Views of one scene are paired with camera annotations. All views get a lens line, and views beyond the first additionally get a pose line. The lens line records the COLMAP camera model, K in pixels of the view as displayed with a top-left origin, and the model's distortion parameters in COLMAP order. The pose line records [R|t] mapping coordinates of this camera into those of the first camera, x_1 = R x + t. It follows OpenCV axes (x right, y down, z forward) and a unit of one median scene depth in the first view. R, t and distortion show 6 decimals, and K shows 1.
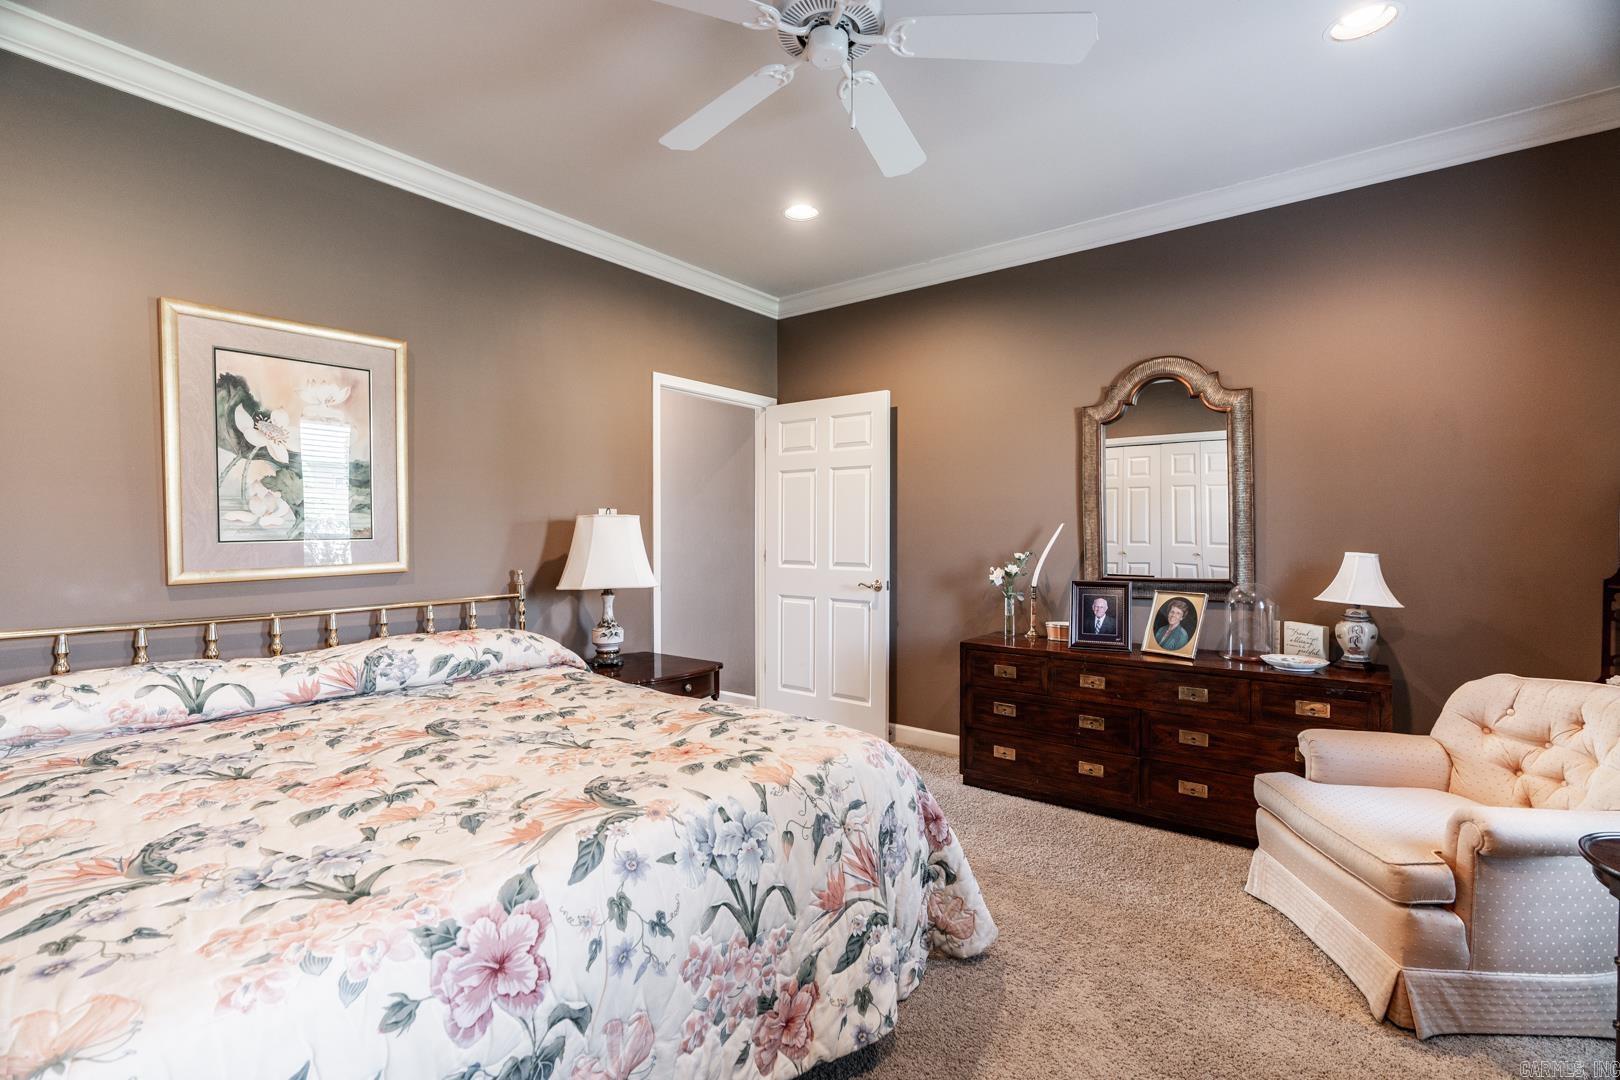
lens RADIAL K [[755.1, 0, 809.8], [0, 755.1, 542.7], [0, 0, 1]] dist [-0.066414, 0.024818]
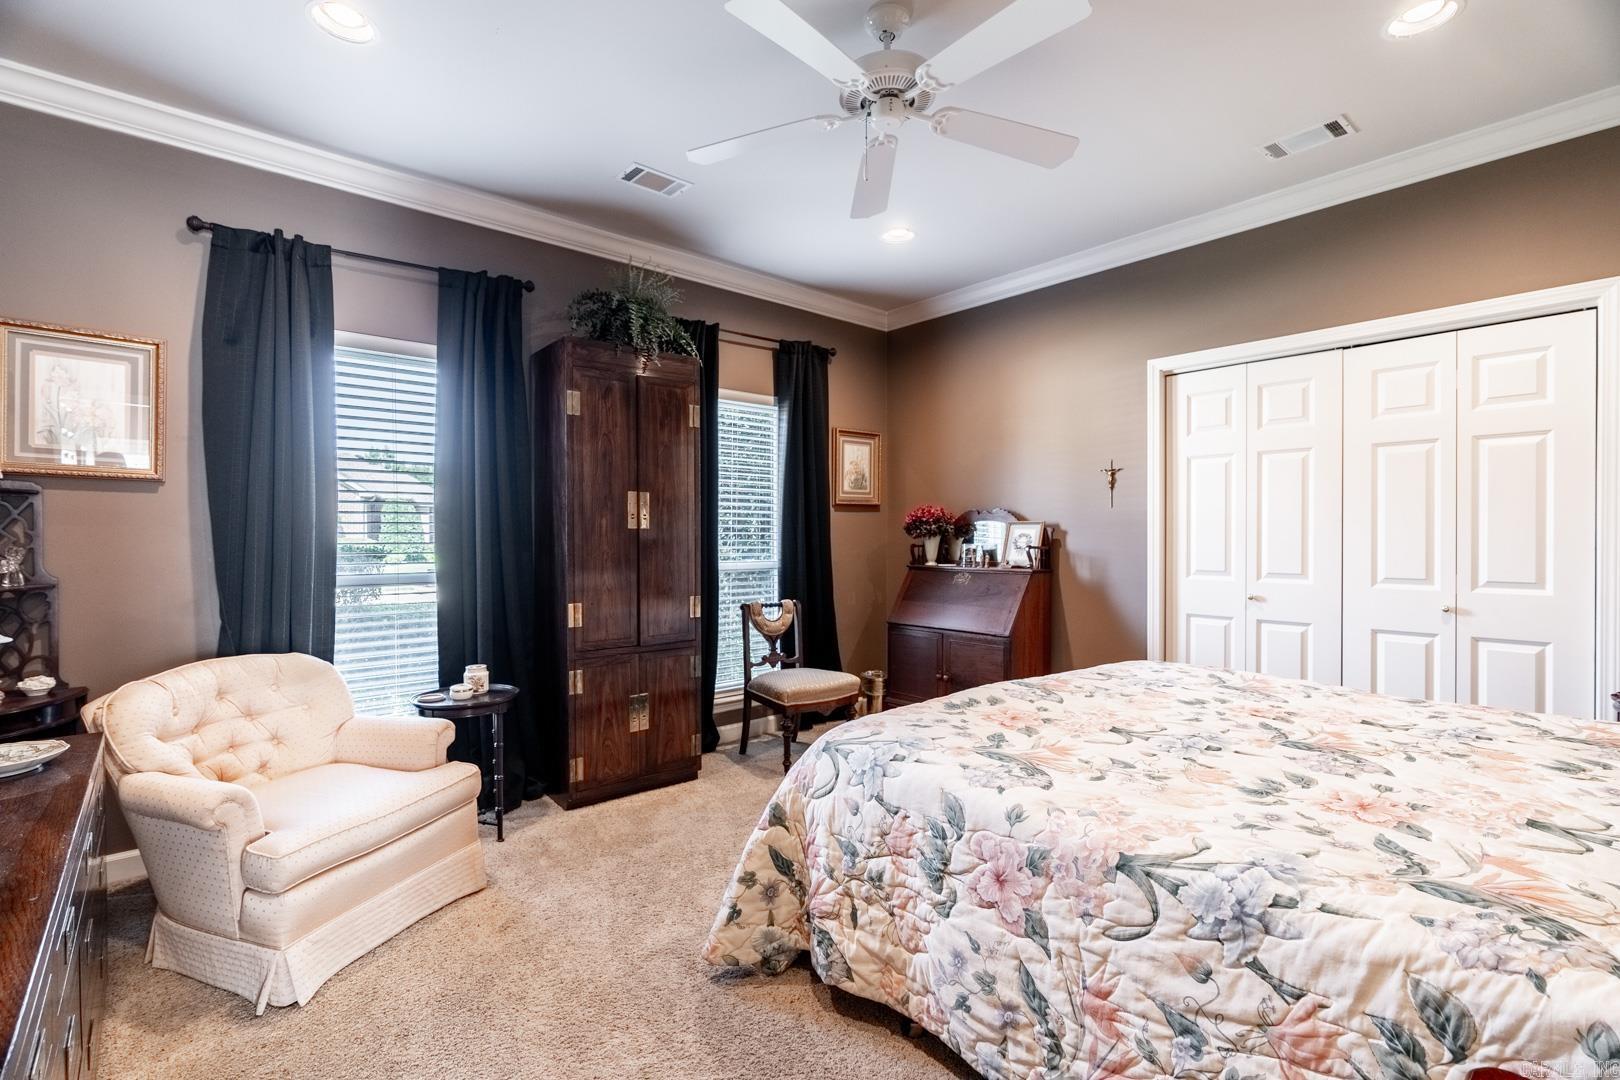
lens RADIAL K [[755.1, 0, 809.8], [0, 755.1, 542.7], [0, 0, 1]] dist [-0.066414, 0.024818]
pose [[-0.976681, 0.009844, 0.214471, -0.218080], [0.017038, 0.999352, 0.031719, -0.009660], [-0.214019, 0.034633, -0.976215, 2.081911]]
